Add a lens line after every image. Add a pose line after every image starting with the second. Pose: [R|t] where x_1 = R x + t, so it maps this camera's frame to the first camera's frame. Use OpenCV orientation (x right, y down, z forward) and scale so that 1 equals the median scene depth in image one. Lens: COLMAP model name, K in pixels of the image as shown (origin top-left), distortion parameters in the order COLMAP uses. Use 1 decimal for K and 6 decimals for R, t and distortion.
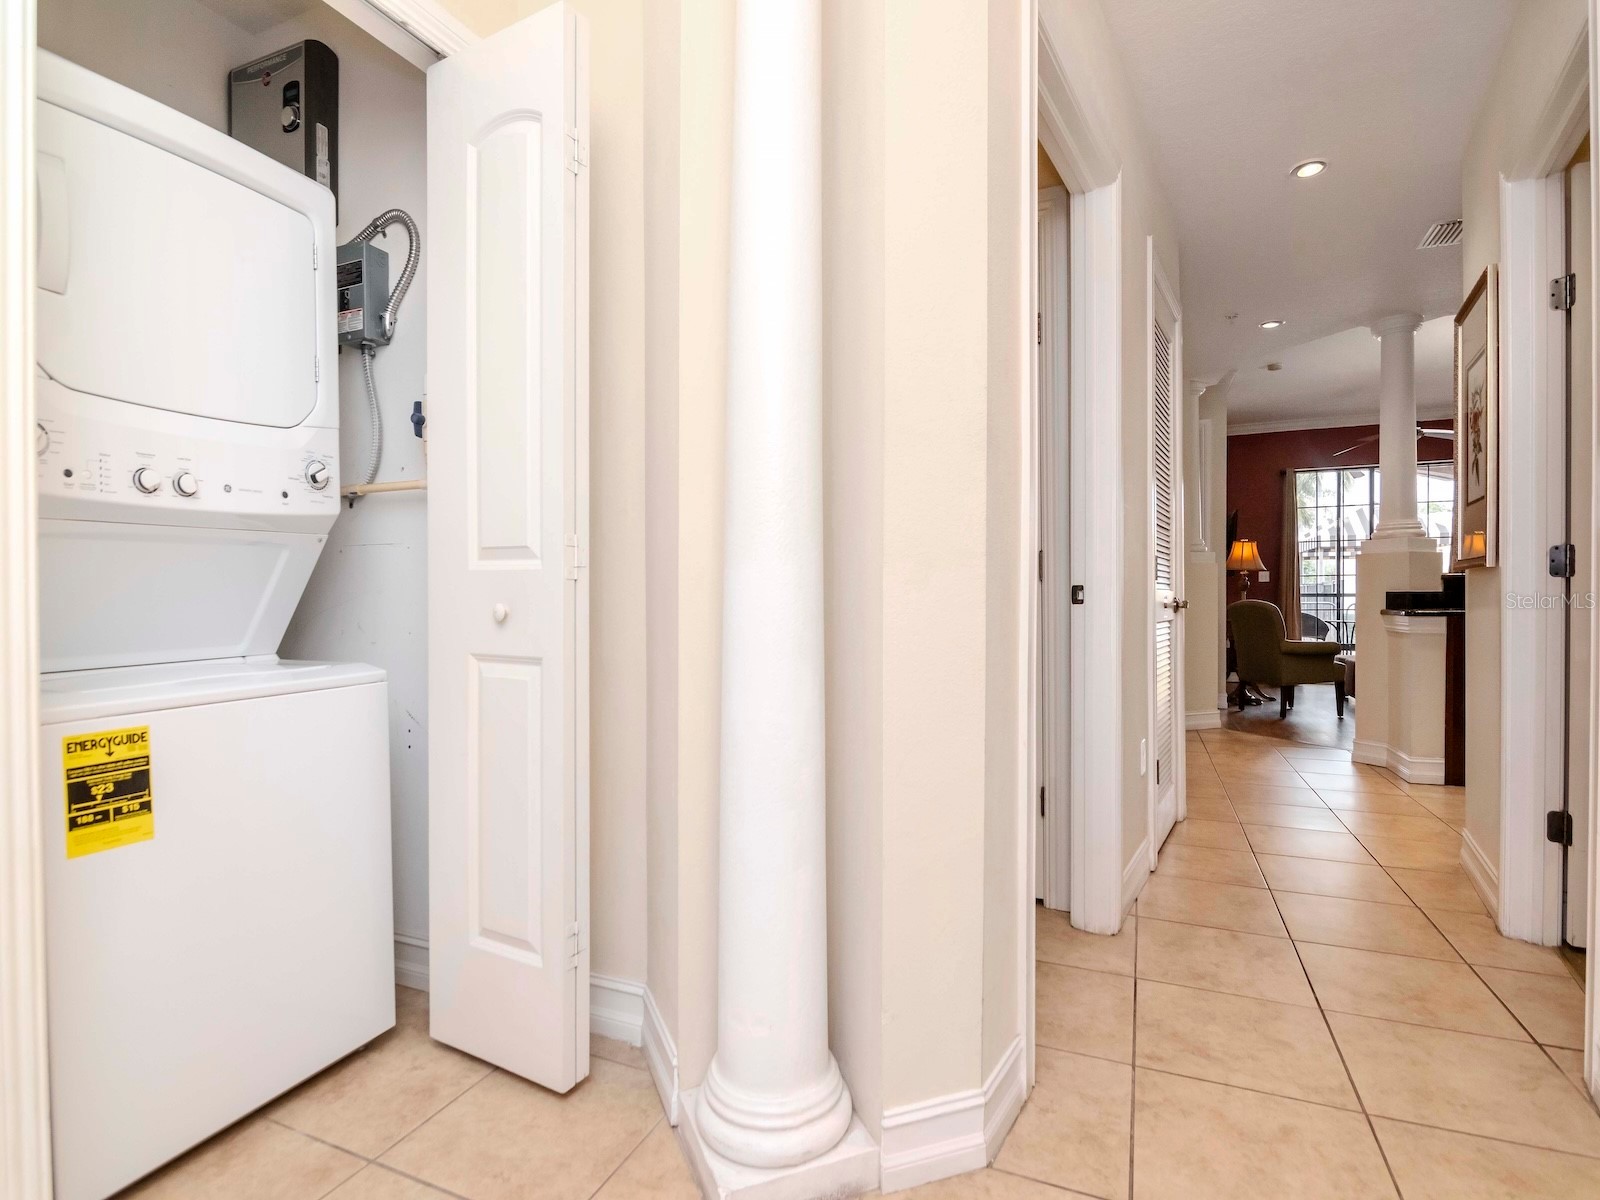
lens RADIAL K [[802.7, 0, 796.9], [0, 802.7, 596.9], [0, 0, 1]] dist [0.007382, 0.000993]
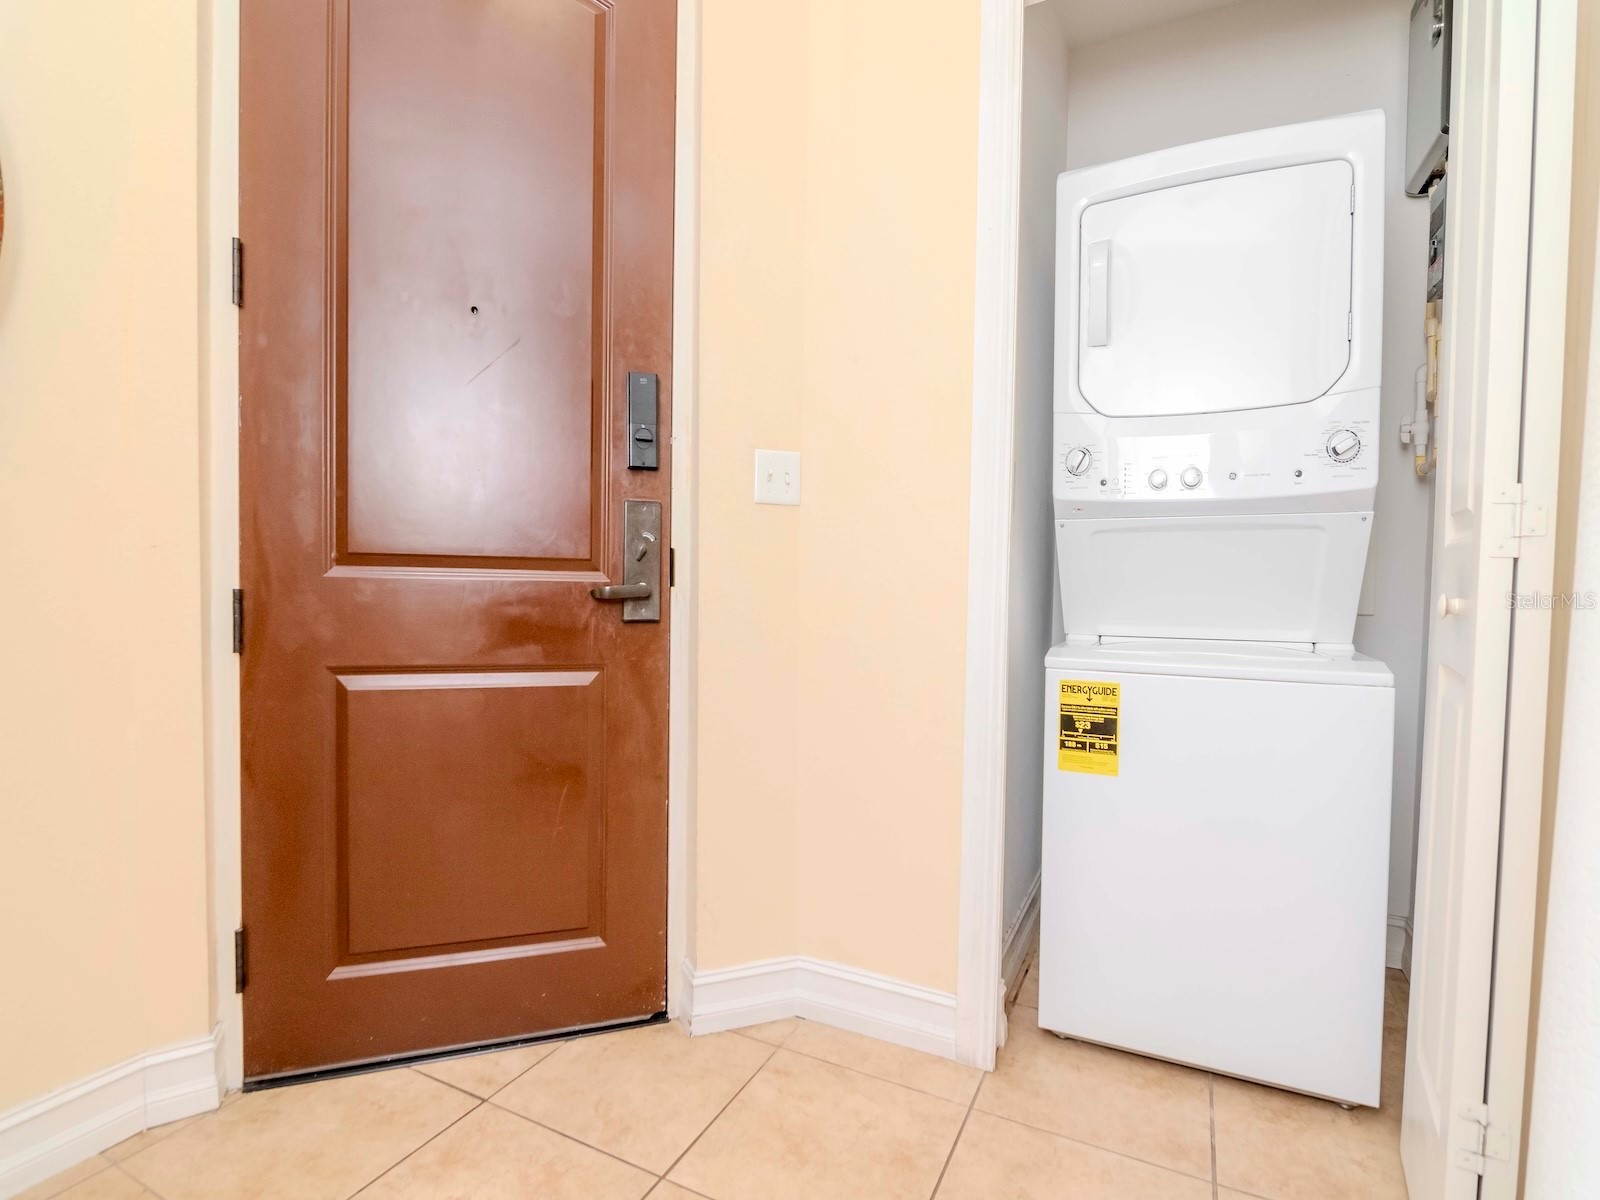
lens RADIAL K [[802.7, 0, 795.6], [0, 802.7, 594.0], [0, 0, 1]] dist [0.007382, 0.000993]
pose [[-0.032459, 0.030520, -0.999007, 0.421138], [-0.020880, 0.999295, 0.031208, -0.003135], [0.999255, 0.021872, -0.031798, 0.550940]]
